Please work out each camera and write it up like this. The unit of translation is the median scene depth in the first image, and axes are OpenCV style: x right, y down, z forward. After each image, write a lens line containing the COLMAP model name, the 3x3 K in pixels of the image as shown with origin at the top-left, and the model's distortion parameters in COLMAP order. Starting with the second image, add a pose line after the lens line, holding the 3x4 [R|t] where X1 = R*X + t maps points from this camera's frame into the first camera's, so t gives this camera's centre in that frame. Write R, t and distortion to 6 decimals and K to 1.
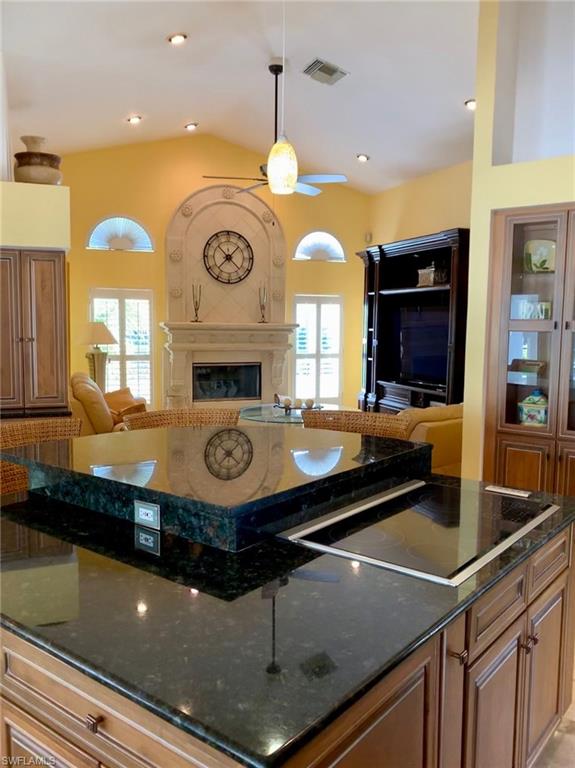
lens RADIAL K [[644.0, 0, 287.5], [0, 644.0, 384.0], [0, 0, 1]] dist [0.069918, -0.002049]
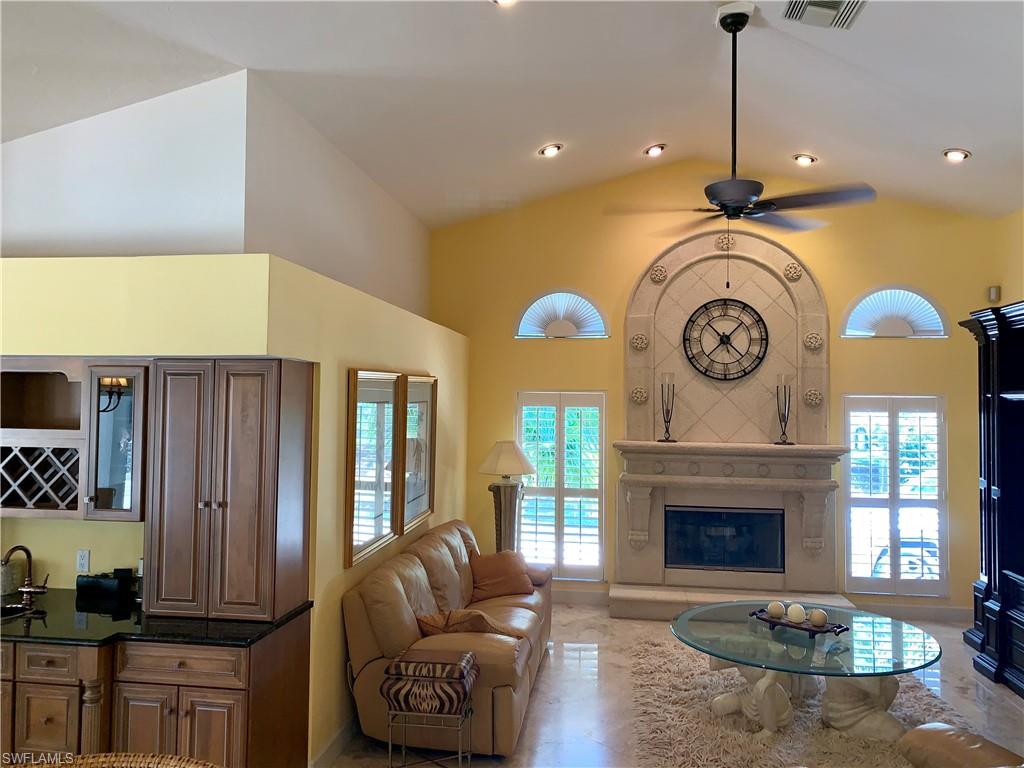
lens RADIAL K [[796.6, 0, 484.9], [0, 796.6, 380.4], [0, 0, 1]] dist [0.064875, -0.082401]
pose [[0.874719, -0.017318, -0.484321, 0.083595], [-0.049437, 0.990959, -0.124721, -0.047432], [0.482102, 0.133039, 0.865955, 0.214126]]
